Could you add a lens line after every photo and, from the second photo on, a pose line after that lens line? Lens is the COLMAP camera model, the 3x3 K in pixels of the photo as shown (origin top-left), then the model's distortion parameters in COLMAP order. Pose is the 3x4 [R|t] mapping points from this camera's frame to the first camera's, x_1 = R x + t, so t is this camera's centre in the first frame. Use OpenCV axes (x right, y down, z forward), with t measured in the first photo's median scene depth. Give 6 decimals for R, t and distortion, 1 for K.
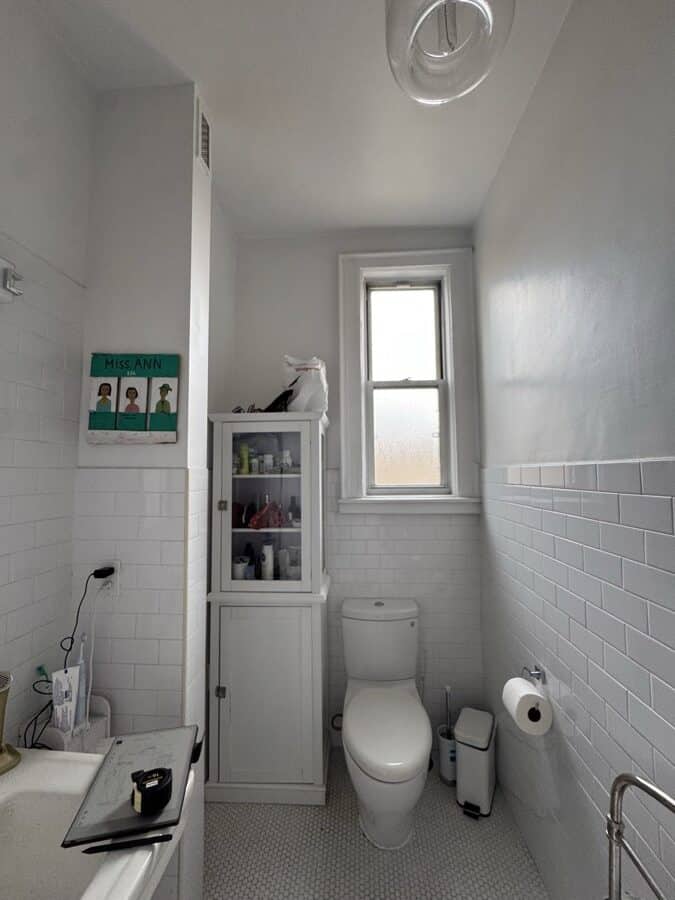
lens RADIAL K [[364.0, 0, 339.6], [0, 364.0, 447.4], [0, 0, 1]] dist [-0.009922, 0.001212]
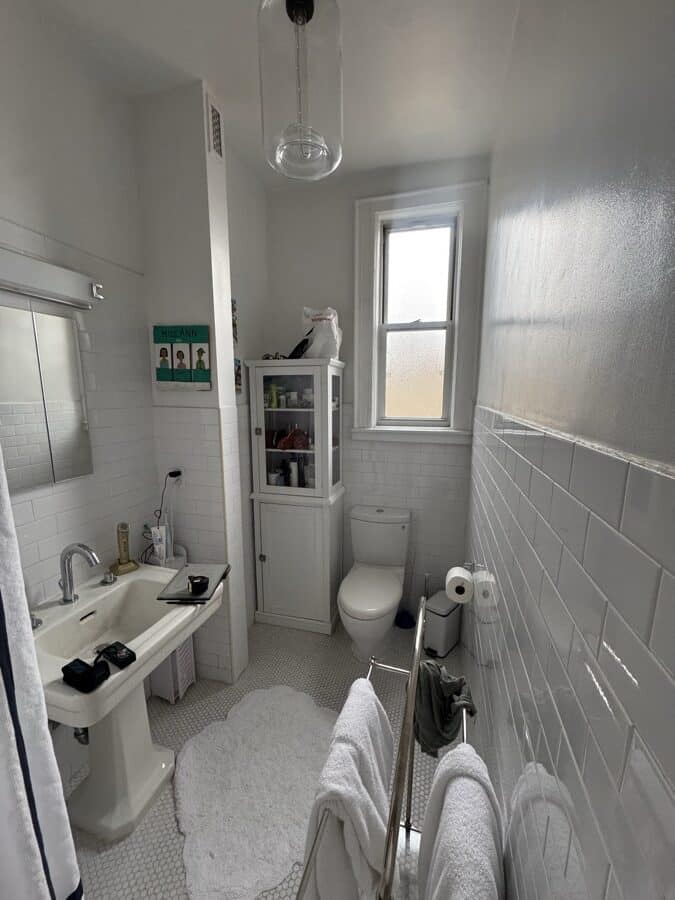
lens RADIAL K [[364.0, 0, 338.8], [0, 364.0, 450.1], [0, 0, 1]] dist [-0.009922, 0.001212]
pose [[0.976278, 0.042613, -0.212284, 0.251769], [0.006493, 0.974238, 0.225428, -0.072318], [0.216421, -0.221459, 0.950851, -0.218560]]
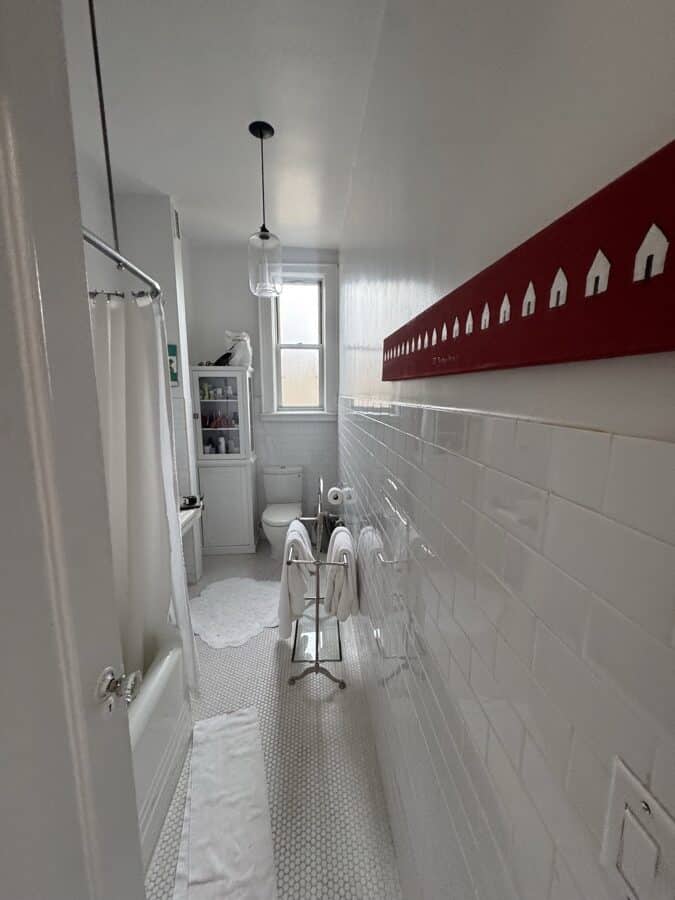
lens RADIAL K [[364.0, 0, 344.0], [0, 364.0, 449.2], [0, 0, 1]] dist [-0.009922, 0.001212]
pose [[0.988623, -0.013561, 0.149804, 0.154532], [-0.020052, 0.975157, 0.220606, -0.104413], [-0.149074, -0.221100, 0.963790, -0.973016]]
